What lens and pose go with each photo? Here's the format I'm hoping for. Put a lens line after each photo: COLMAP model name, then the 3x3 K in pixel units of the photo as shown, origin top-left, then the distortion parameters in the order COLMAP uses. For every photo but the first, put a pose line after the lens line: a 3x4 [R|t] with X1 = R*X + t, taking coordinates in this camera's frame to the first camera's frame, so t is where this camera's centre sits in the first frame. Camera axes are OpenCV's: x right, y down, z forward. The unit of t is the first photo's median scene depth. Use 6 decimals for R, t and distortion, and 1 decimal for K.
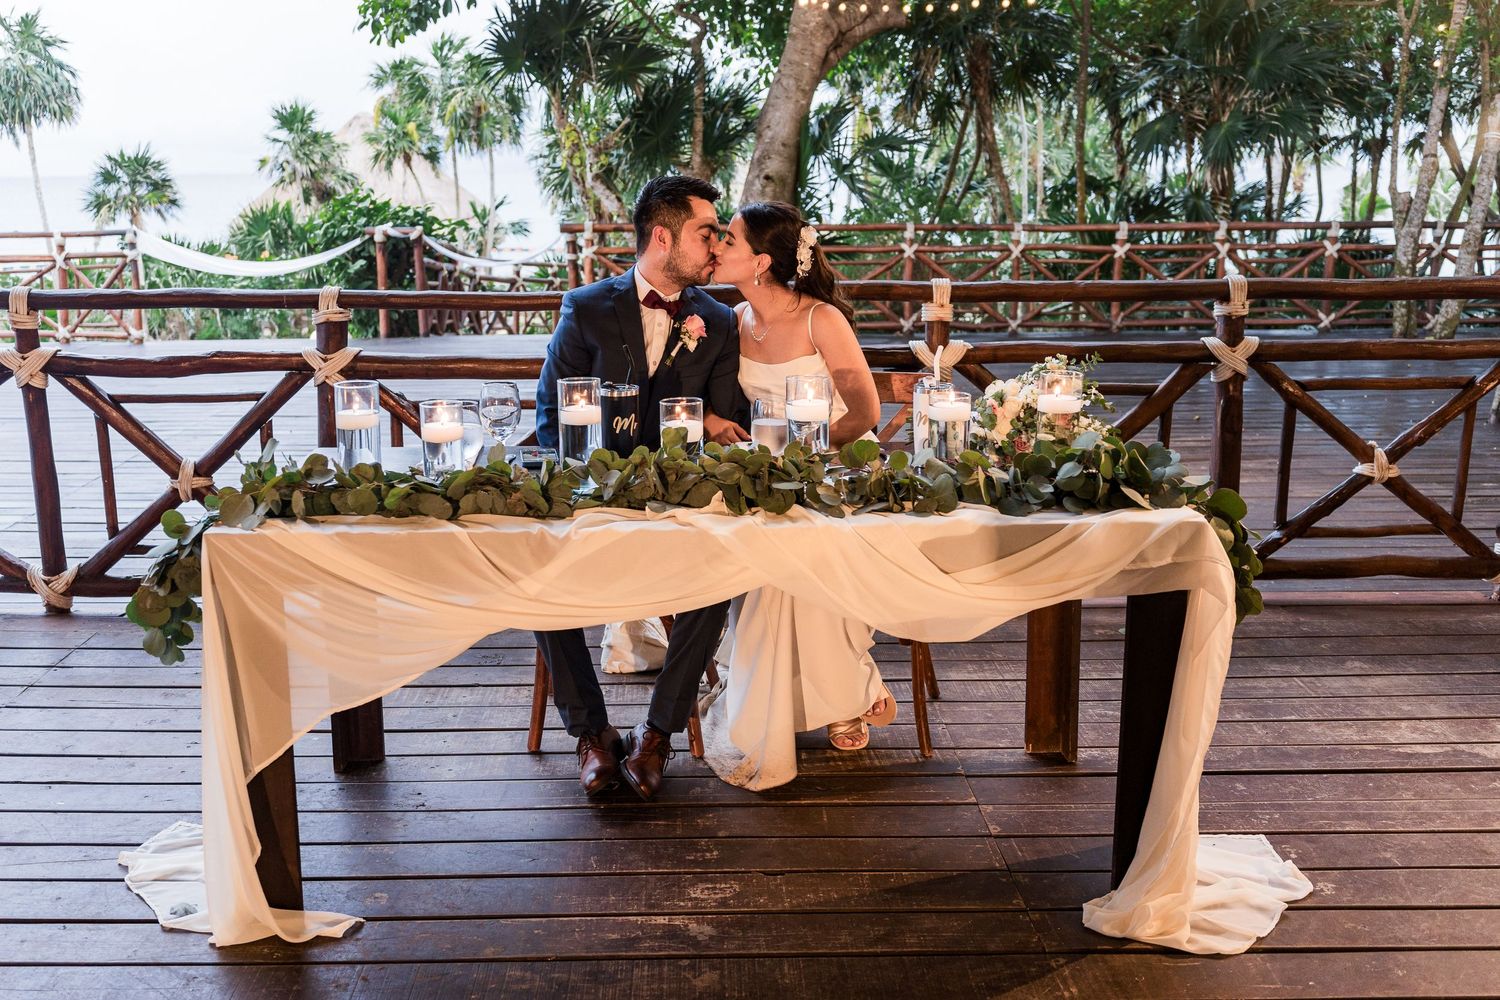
lens RADIAL K [[1272.9, 0, 749.9], [0, 1272.9, 498.5], [0, 0, 1]] dist [-0.067916, -0.002033]
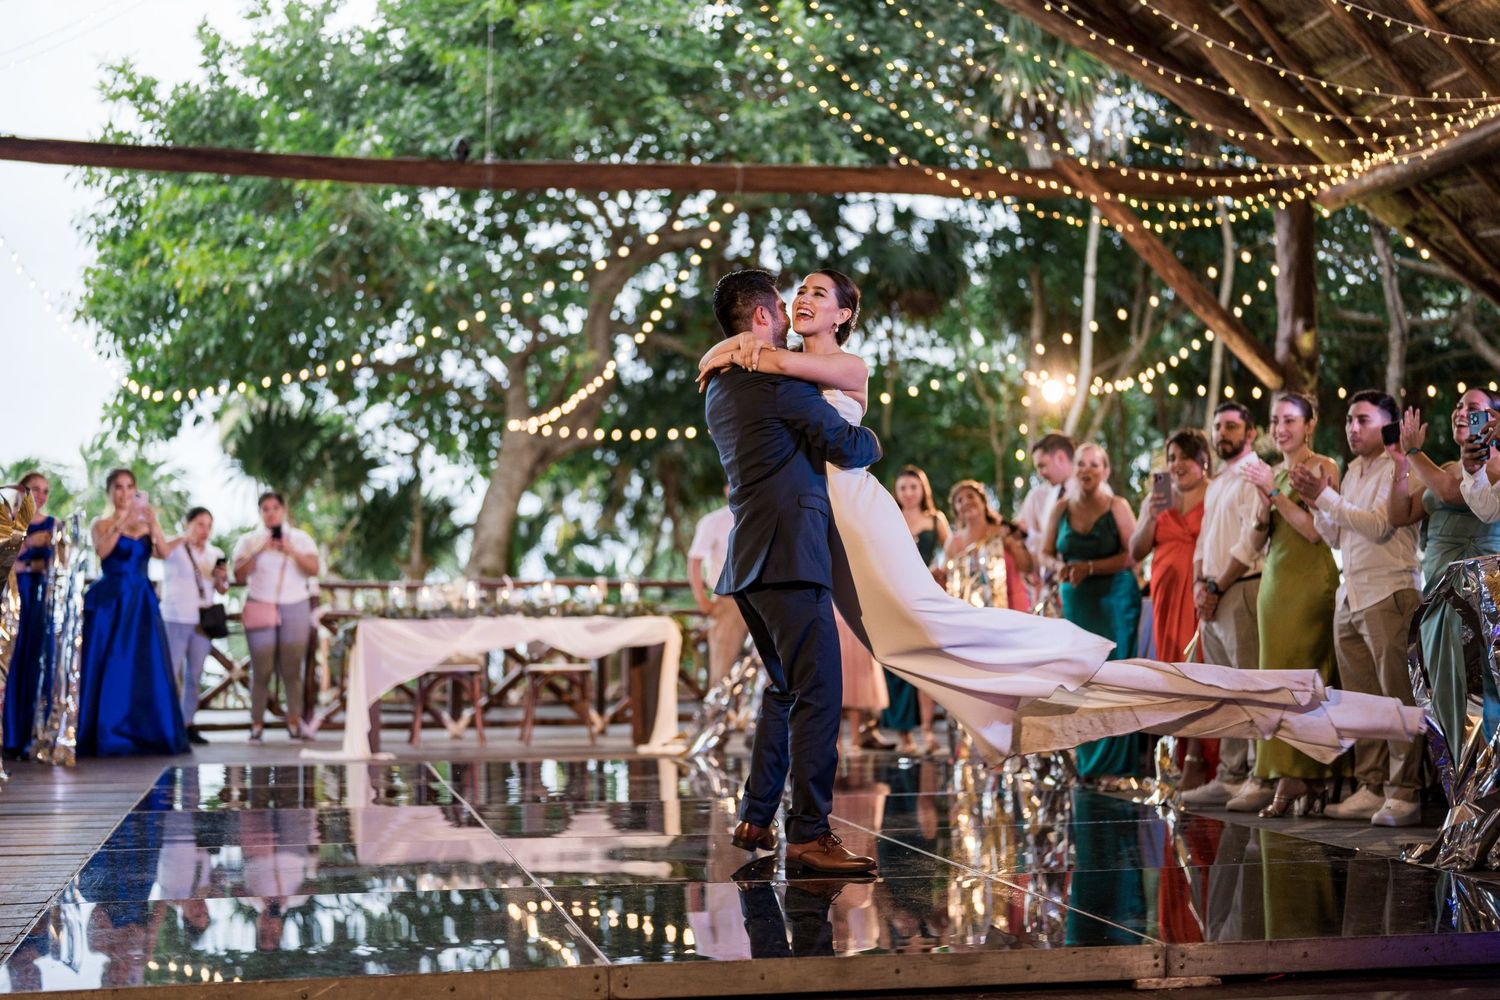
lens RADIAL K [[2156.5, 0, 750.0], [0, 2156.5, 500.0], [0, 0, 1]] dist [-0.011839, 0.000000]
pose [[0.985638, 0.007137, 0.168718, -0.069574], [0.045486, 0.950959, -0.305954, 0.263552], [-0.162628, 0.309235, 0.936977, -0.796595]]
